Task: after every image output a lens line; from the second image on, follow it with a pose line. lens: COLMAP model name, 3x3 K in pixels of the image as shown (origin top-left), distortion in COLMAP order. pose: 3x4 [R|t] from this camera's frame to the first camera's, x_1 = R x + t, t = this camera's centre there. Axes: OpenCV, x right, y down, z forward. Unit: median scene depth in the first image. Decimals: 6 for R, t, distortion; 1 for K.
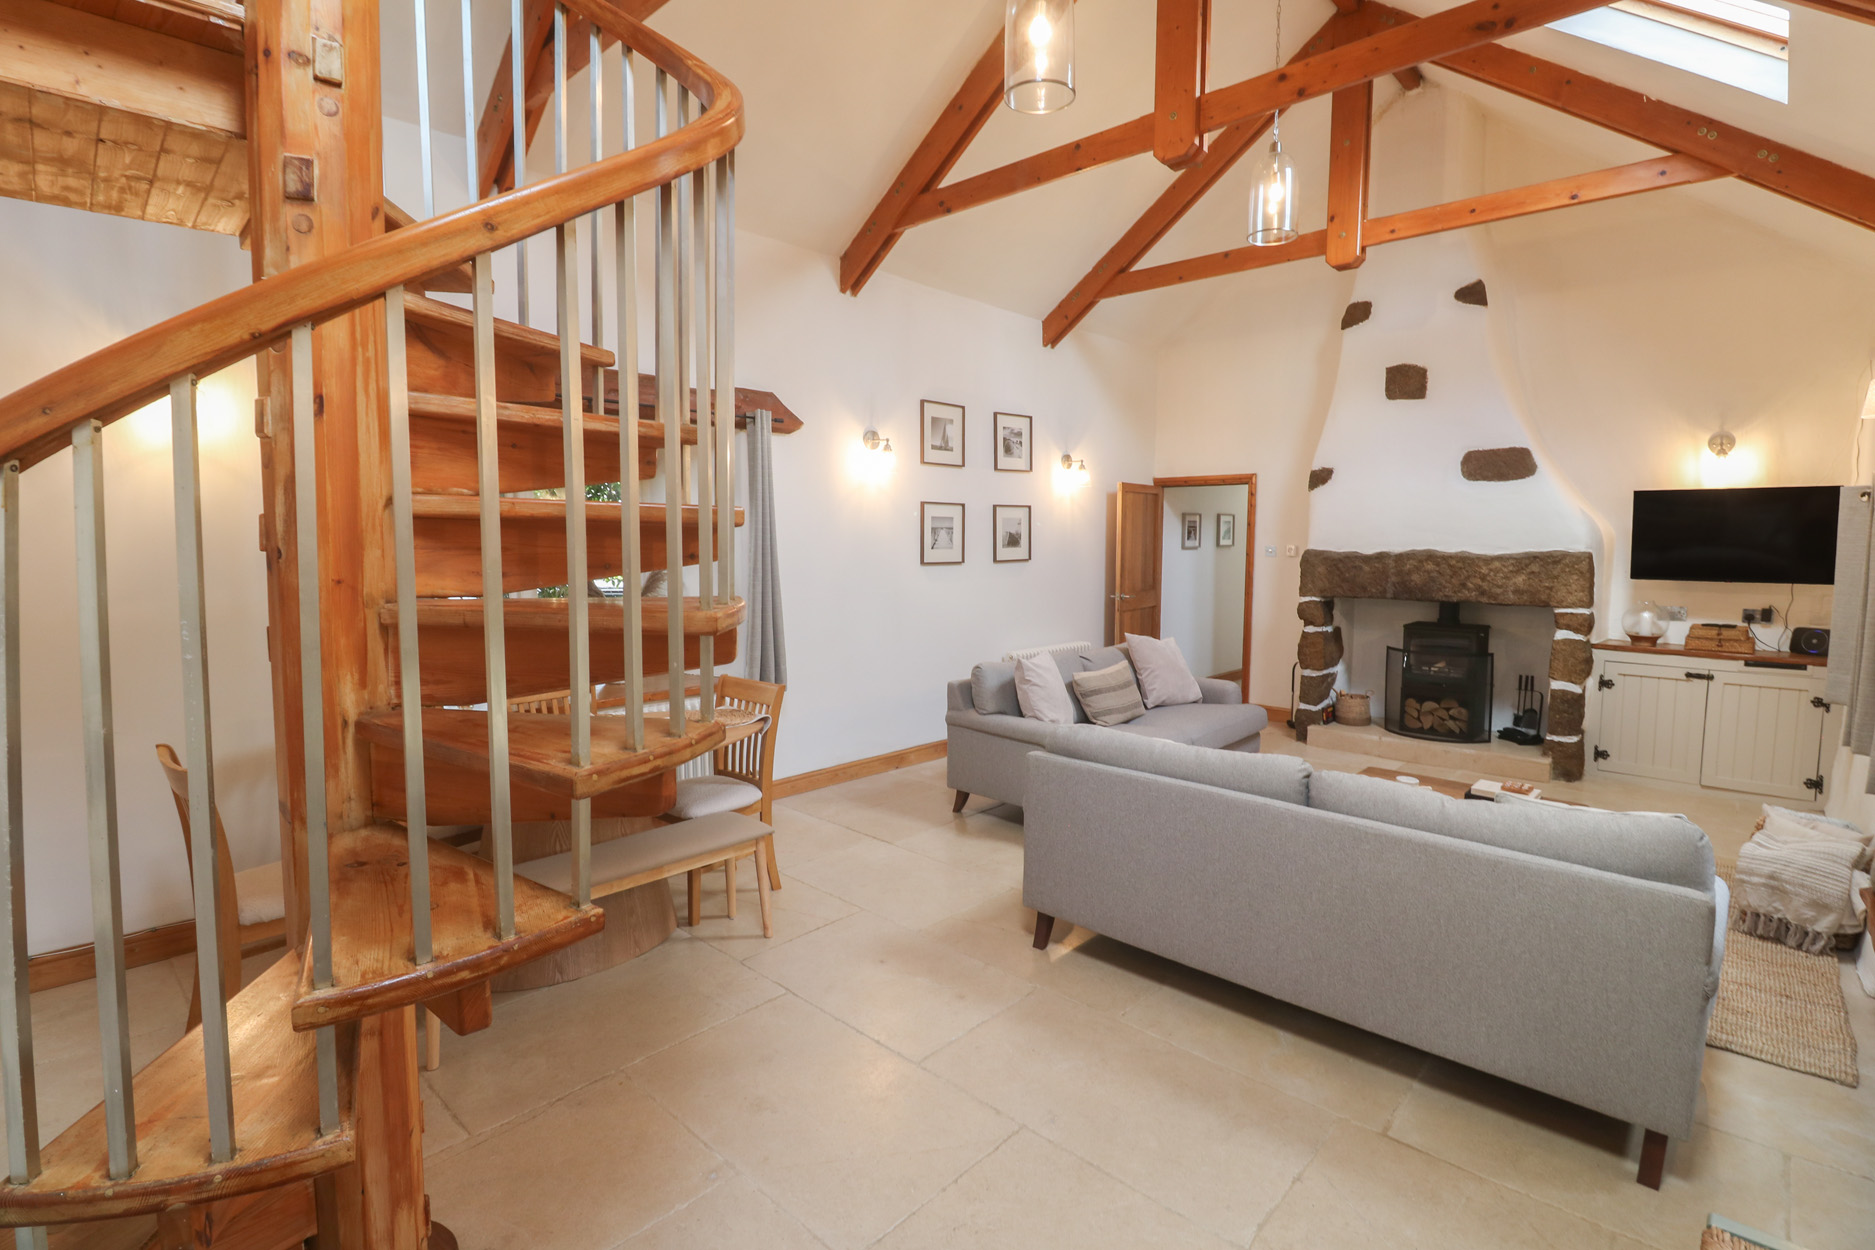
lens RADIAL K [[893.9, 0, 954.3], [0, 893.9, 606.0], [0, 0, 1]] dist [0.002091, -0.014152]
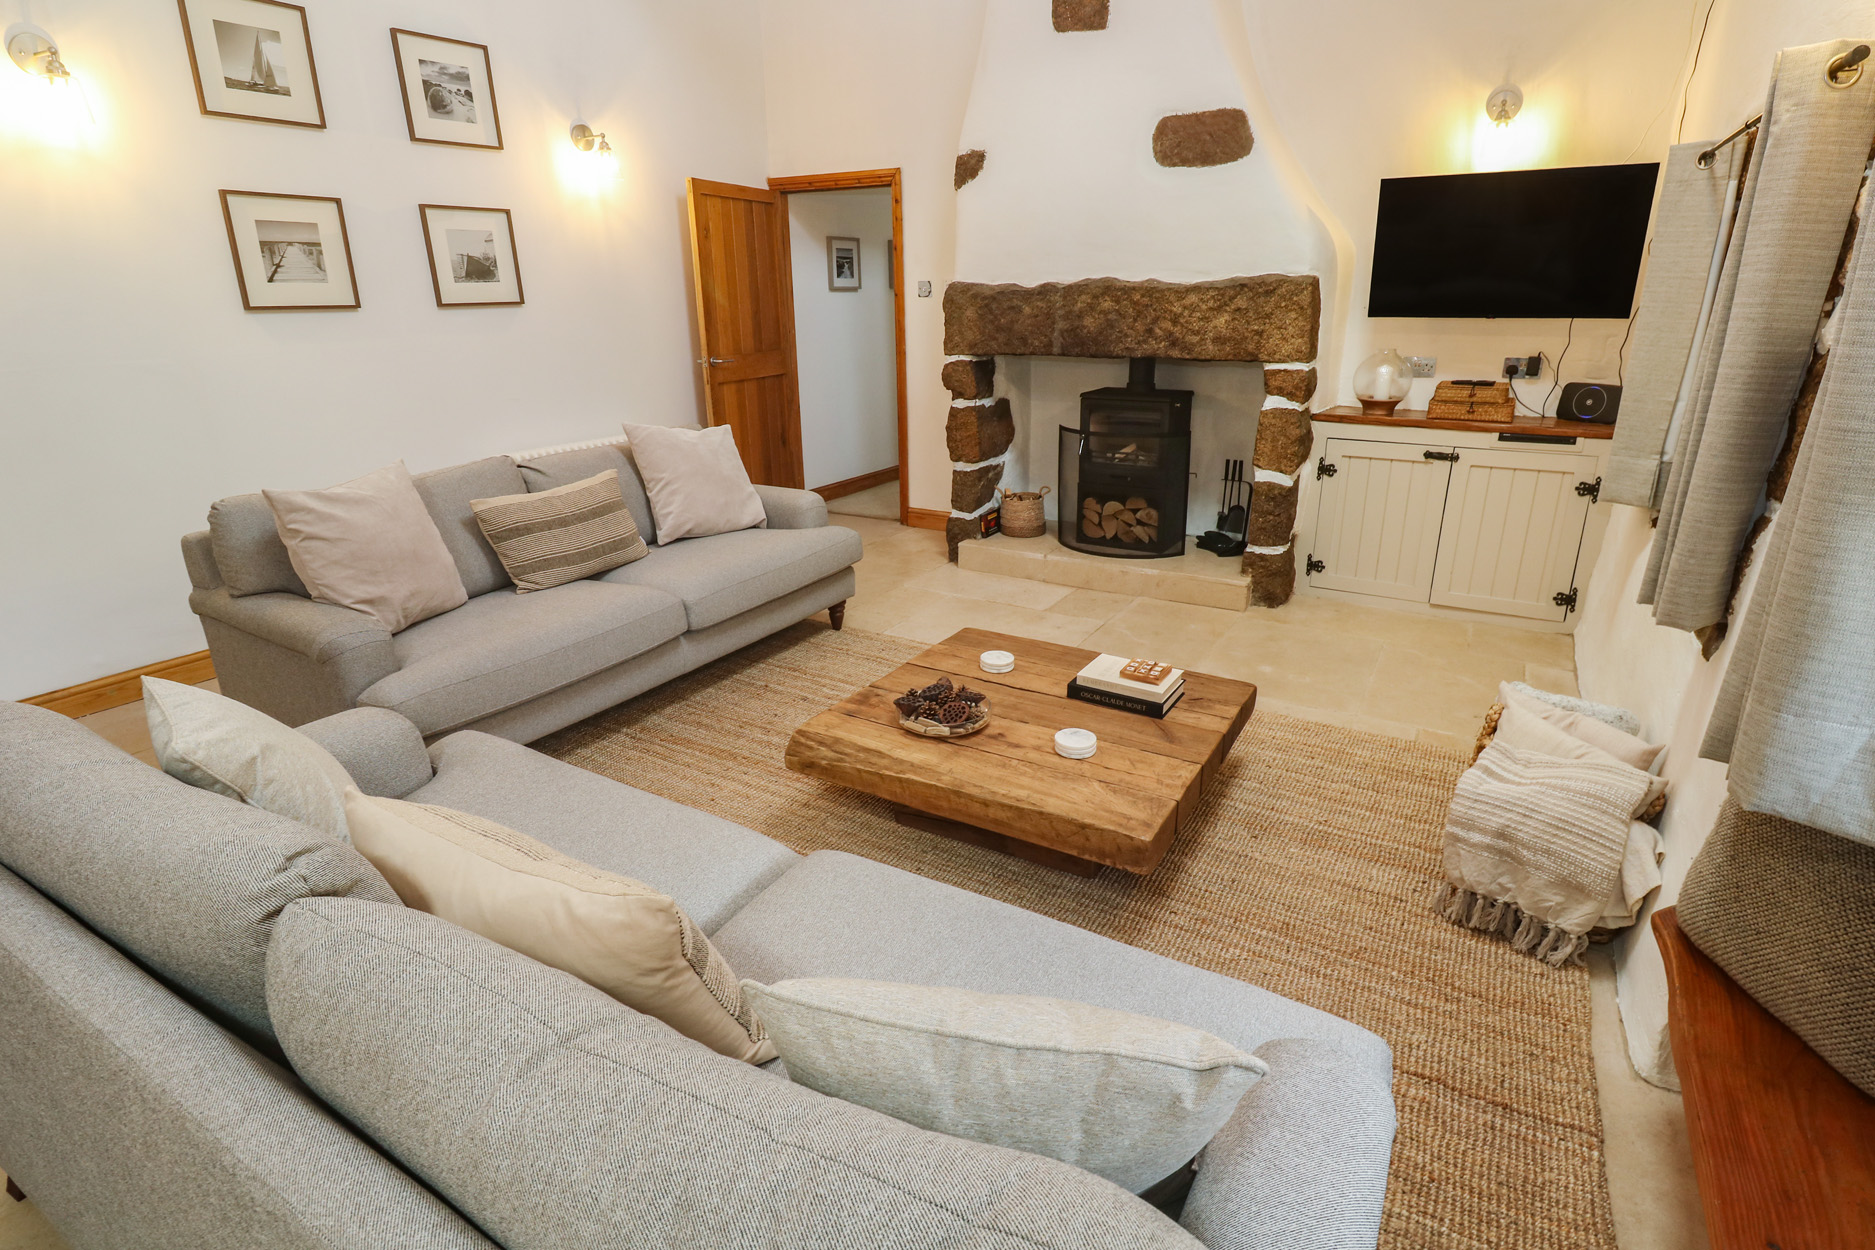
lens RADIAL K [[936.1, 0, 969.2], [0, 936.1, 603.1], [0, 0, 1]] dist [0.010244, -0.018260]
pose [[0.975330, -0.076728, 0.206987, 0.273487], [0.025776, 0.970820, 0.238421, 0.003601], [-0.219240, -0.227204, 0.948848, 0.308033]]
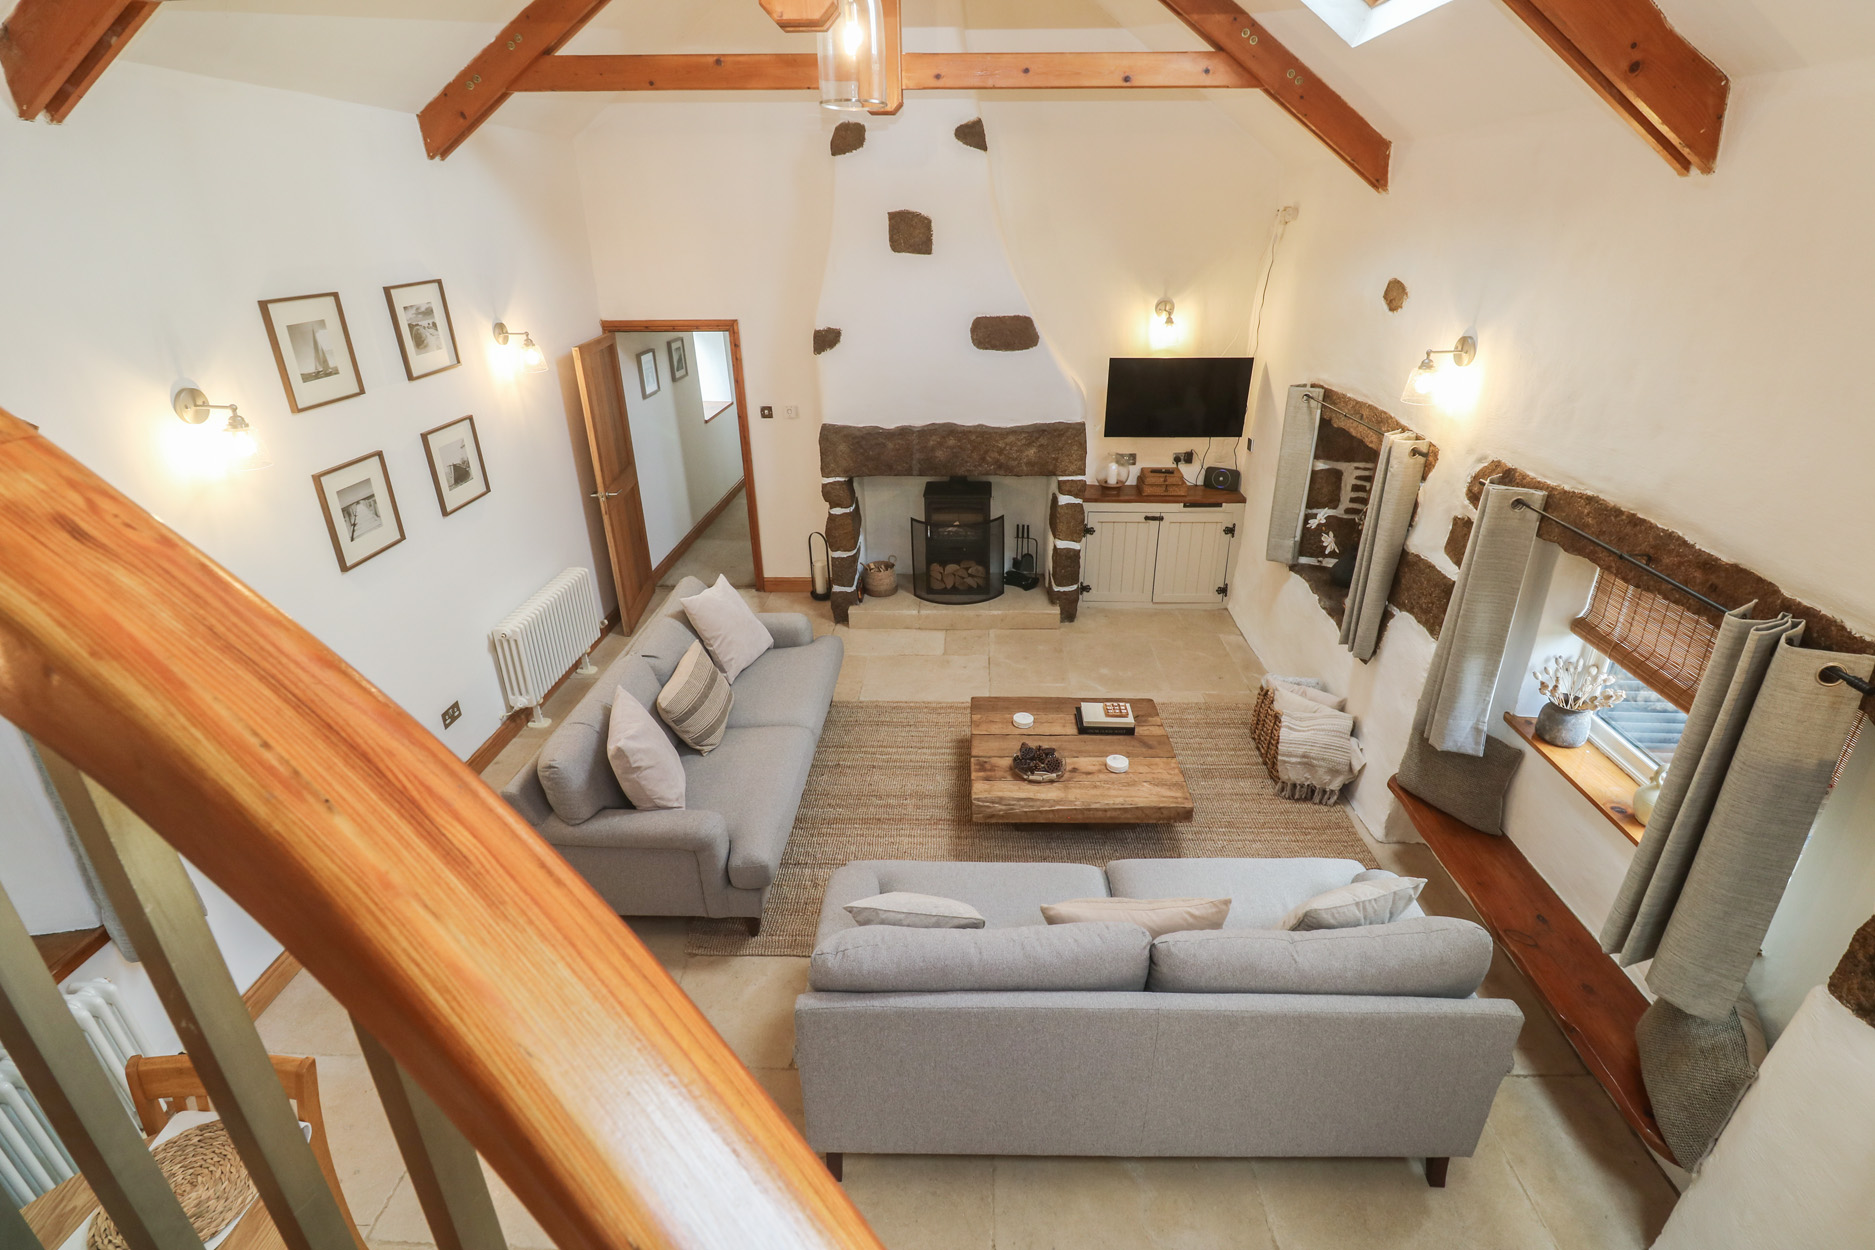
lens RADIAL K [[869.2, 0, 964.6], [0, 869.2, 607.9], [0, 0, 1]] dist [0.002187, -0.012432]
pose [[0.748681, -0.275655, 0.602902, -0.085799], [0.060893, 0.934201, 0.351512, -0.213982], [-0.660128, -0.226458, 0.716204, 0.271773]]
